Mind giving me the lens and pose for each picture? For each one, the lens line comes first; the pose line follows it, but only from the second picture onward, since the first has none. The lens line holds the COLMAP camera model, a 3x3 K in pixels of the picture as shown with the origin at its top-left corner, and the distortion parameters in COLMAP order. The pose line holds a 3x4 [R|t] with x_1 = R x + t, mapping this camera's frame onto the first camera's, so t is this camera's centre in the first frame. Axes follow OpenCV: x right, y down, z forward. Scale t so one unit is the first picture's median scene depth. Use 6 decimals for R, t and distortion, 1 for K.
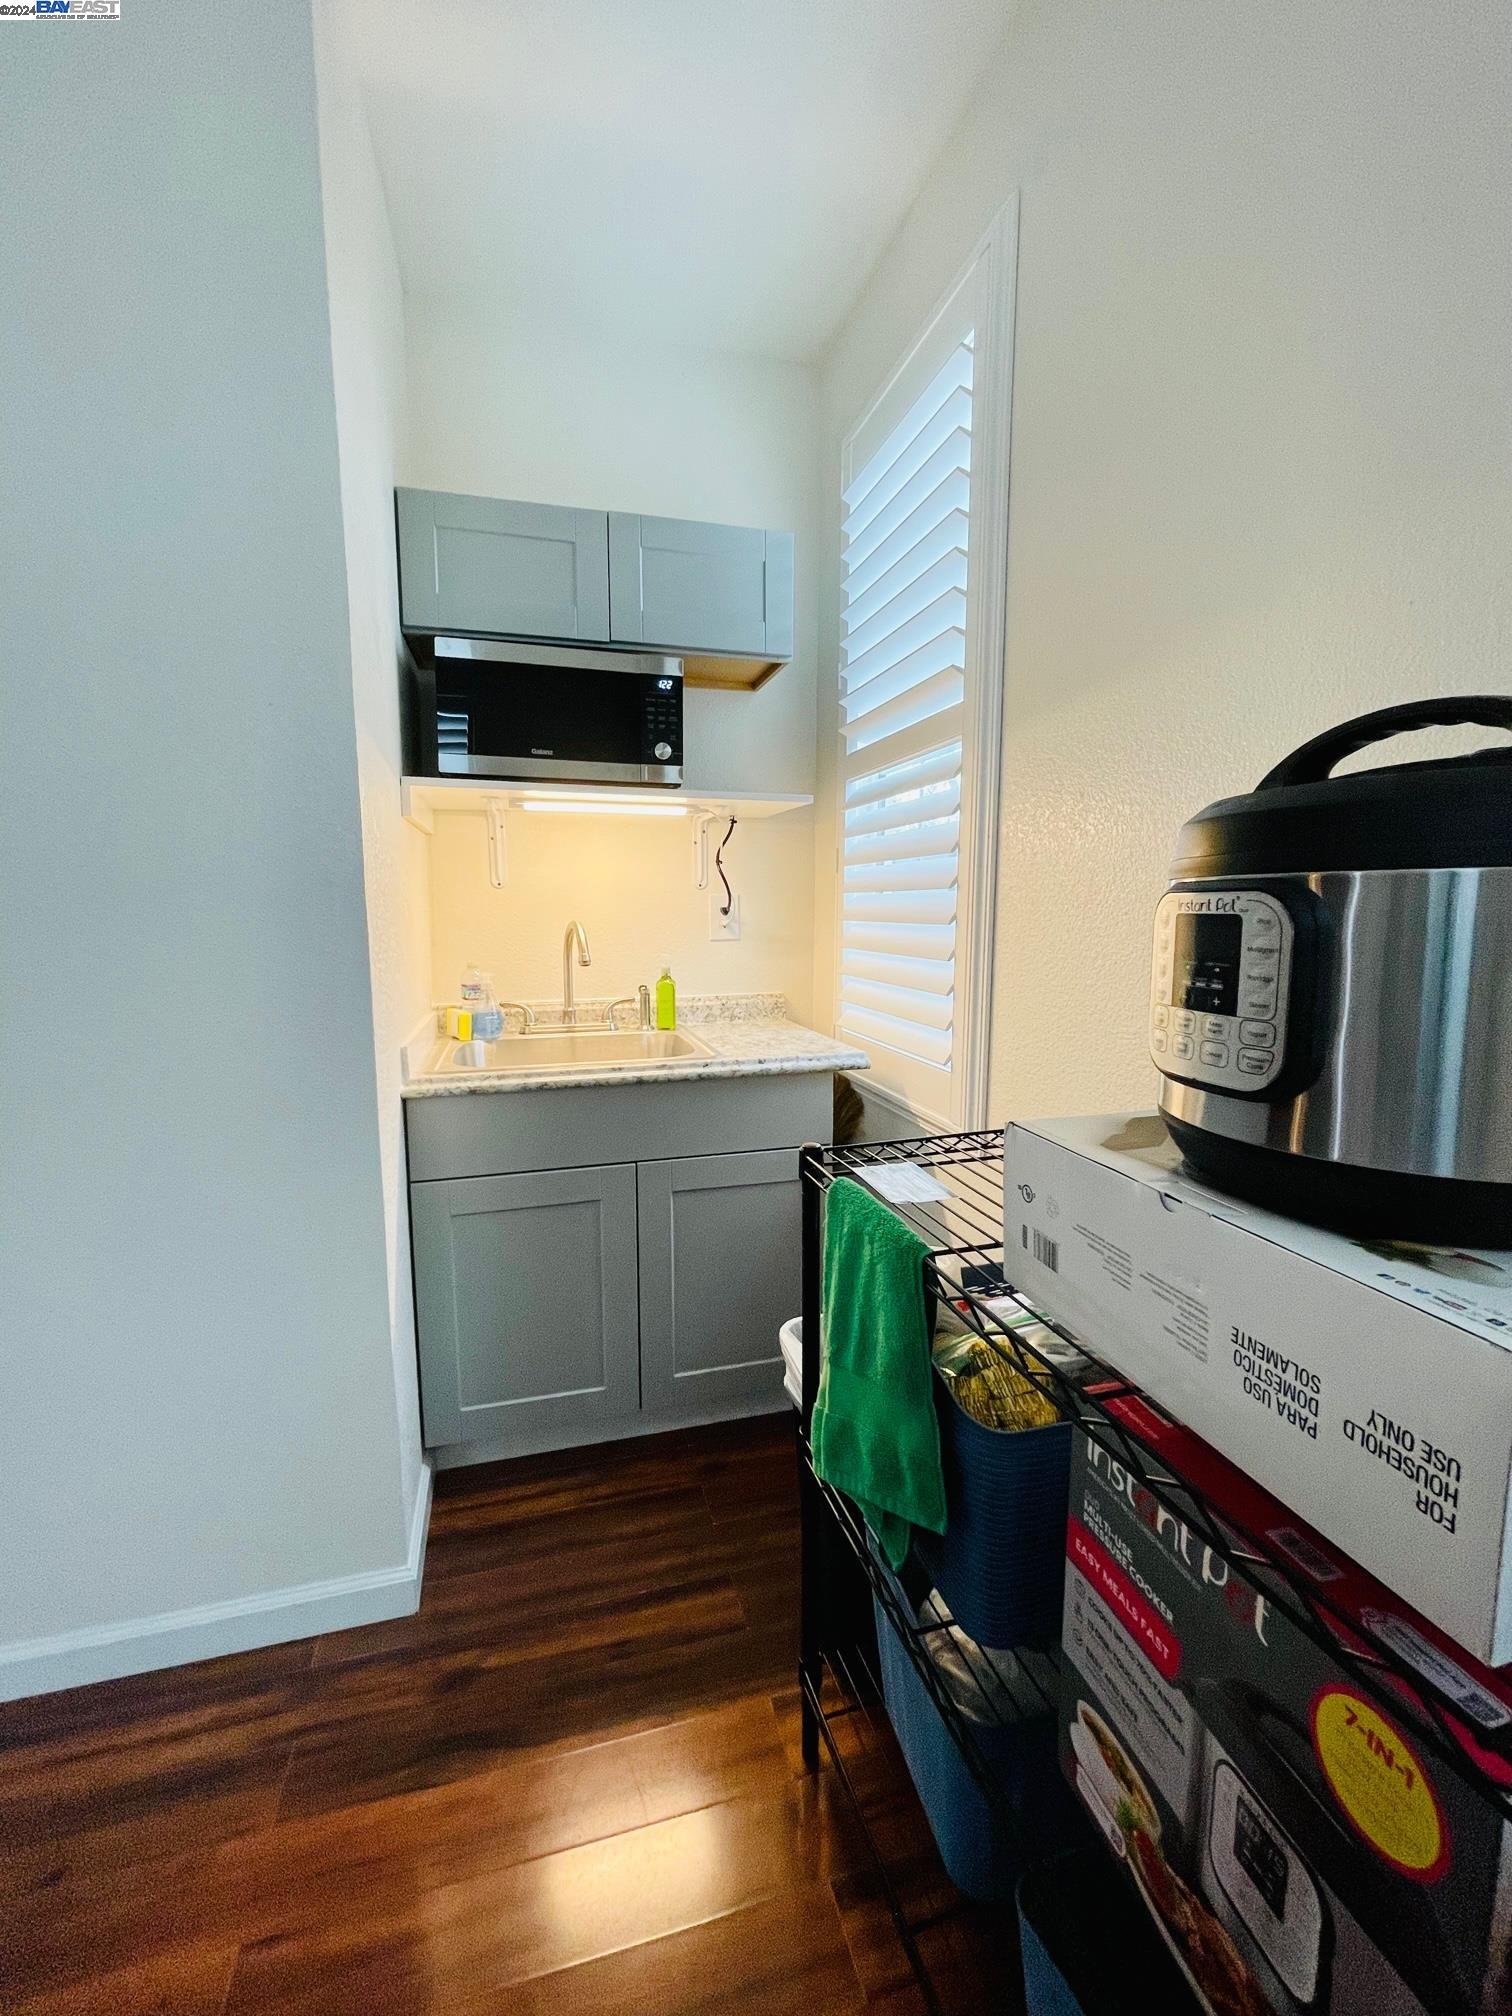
lens RADIAL K [[809.8, 0, 757.3], [0, 809.8, 999.7], [0, 0, 1]] dist [-0.005714, 0.000172]
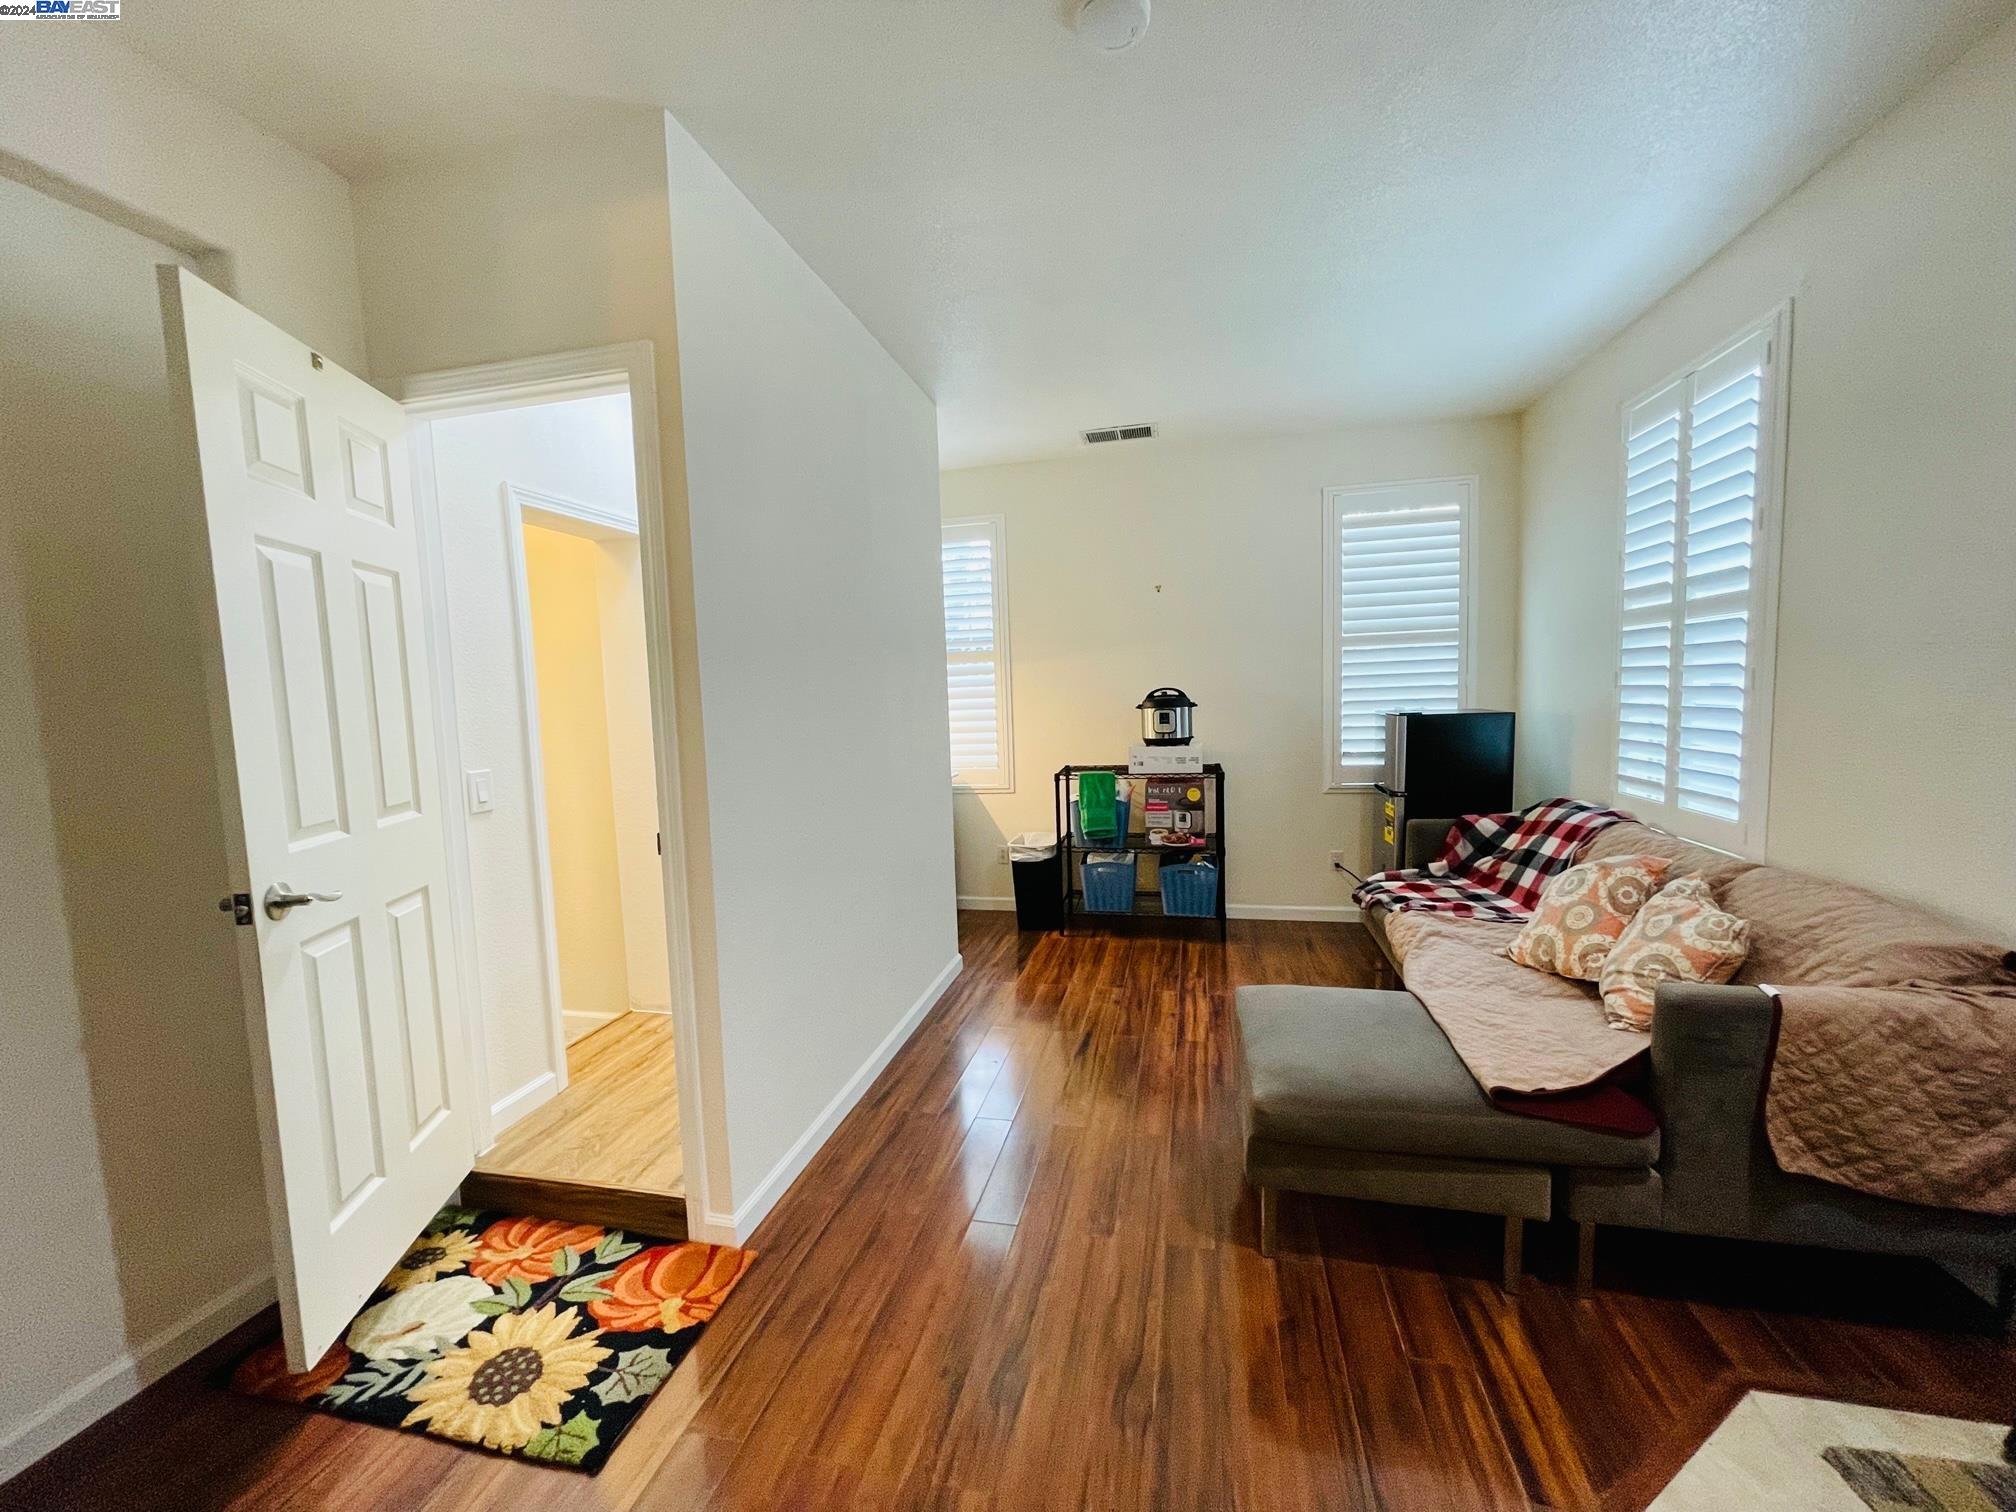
lens RADIAL K [[809.8, 0, 1009.8], [0, 809.8, 756.3], [0, 0, 1]] dist [-0.005714, 0.000172]
pose [[0.479358, -0.088712, 0.873125, -7.338004], [0.131188, 0.990943, 0.028658, -0.094095], [-0.867759, 0.100806, 0.486654, -1.602845]]
